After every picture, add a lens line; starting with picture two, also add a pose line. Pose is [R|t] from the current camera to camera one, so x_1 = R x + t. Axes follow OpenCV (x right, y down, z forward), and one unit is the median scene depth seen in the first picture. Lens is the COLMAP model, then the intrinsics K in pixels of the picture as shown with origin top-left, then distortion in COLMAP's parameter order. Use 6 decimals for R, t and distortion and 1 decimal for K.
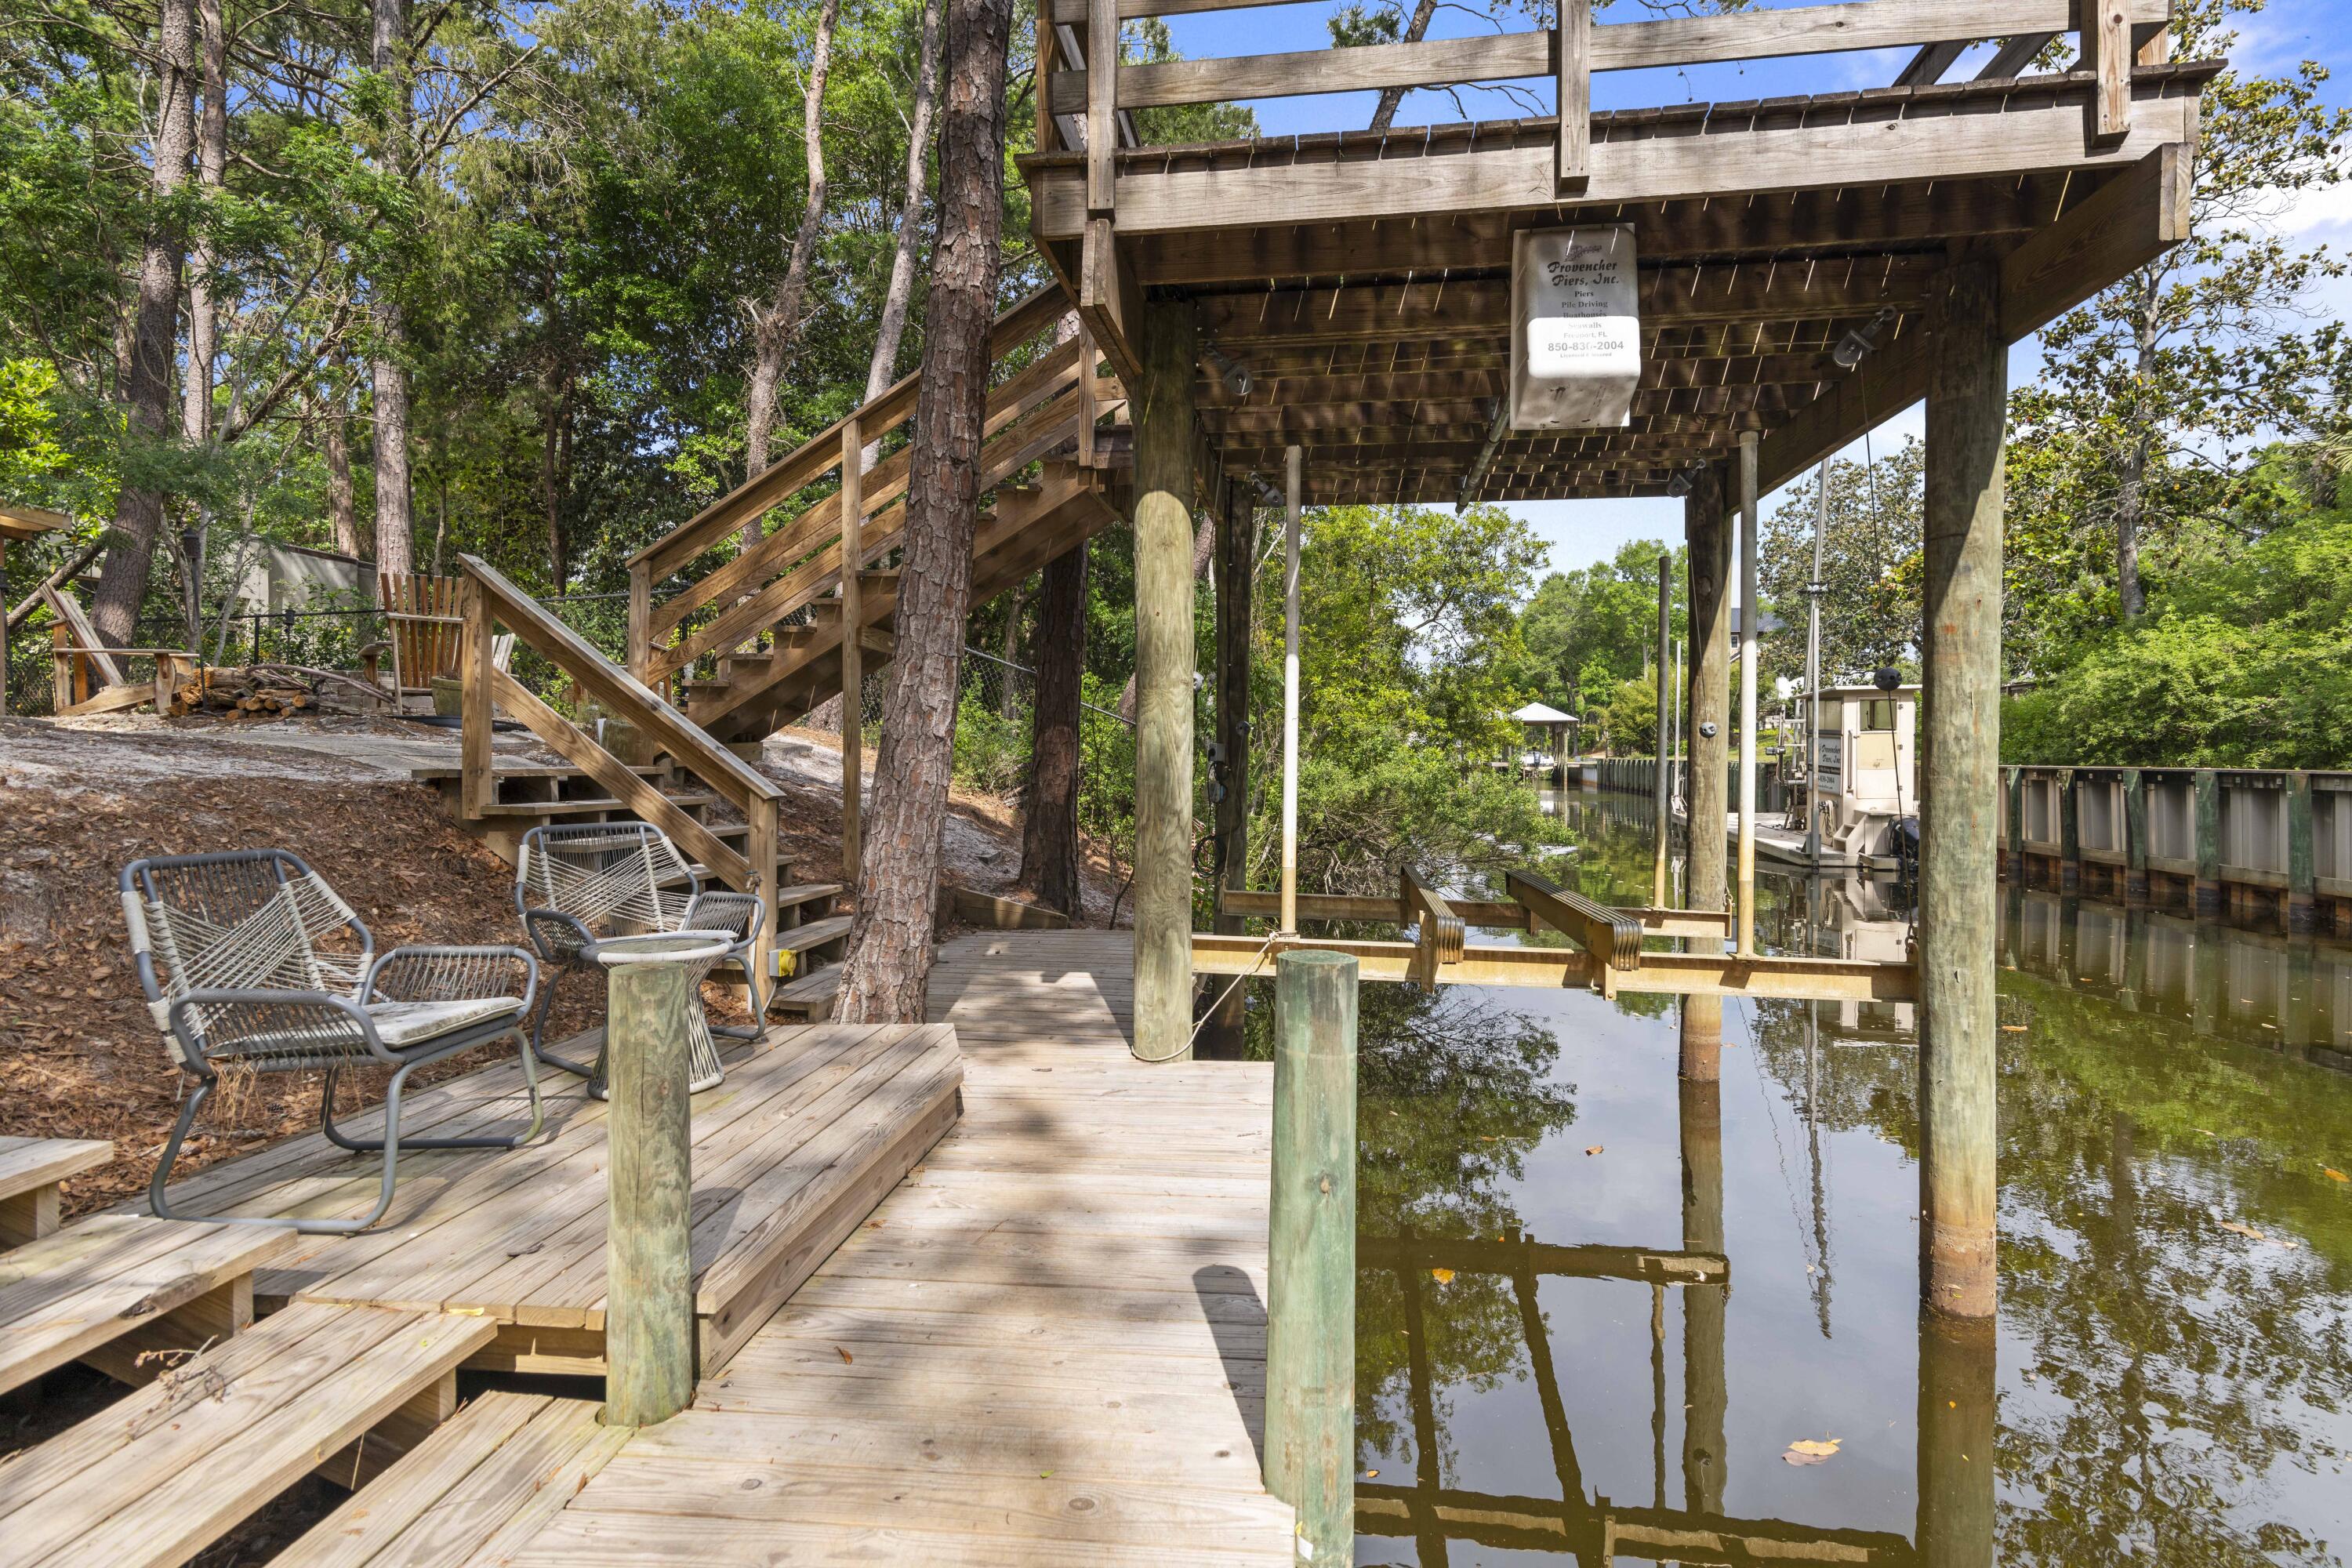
lens RADIAL K [[1159.4, 0, 1174.1], [0, 1159.4, 774.6], [0, 0, 1]] dist [0.000688, -0.000501]
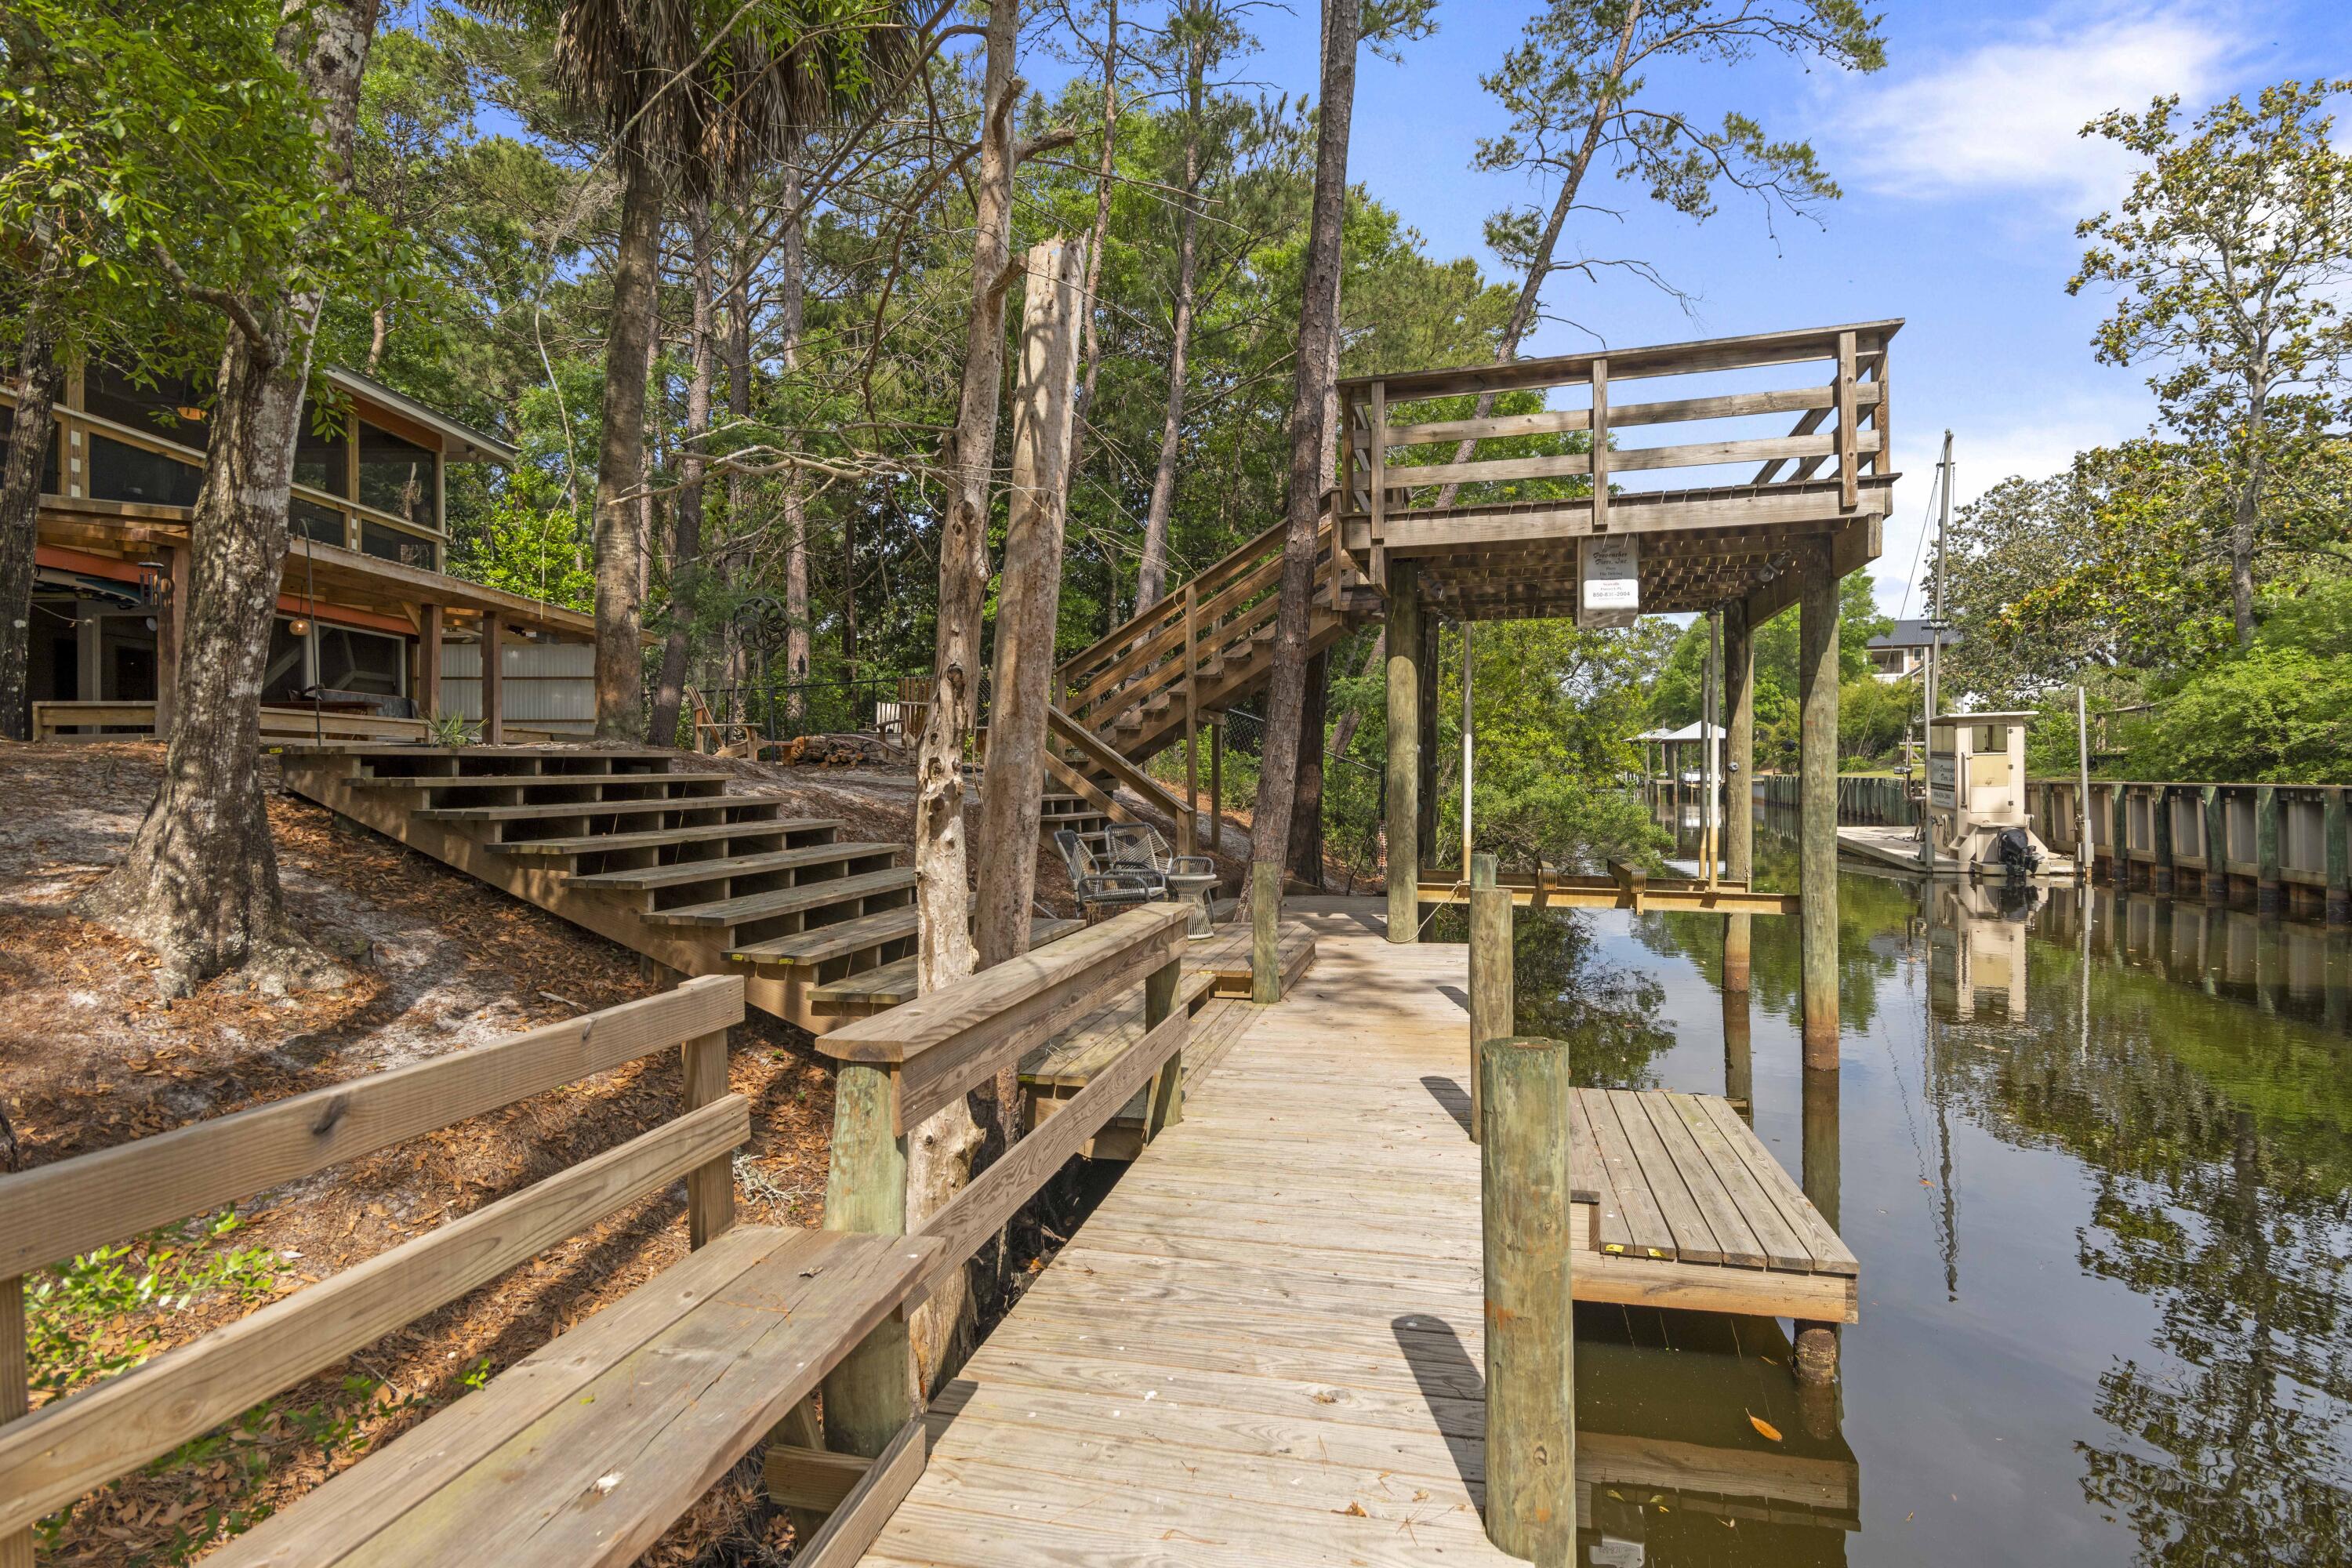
lens RADIAL K [[1159.4, 0, 1169.3], [0, 1159.4, 791.5], [0, 0, 1]] dist [0.000688, -0.000501]
pose [[0.990361, -0.007138, -0.138324, -0.035234], [0.006799, 0.999973, -0.002924, -0.002312], [0.138341, 0.001955, 0.990383, -0.277319]]
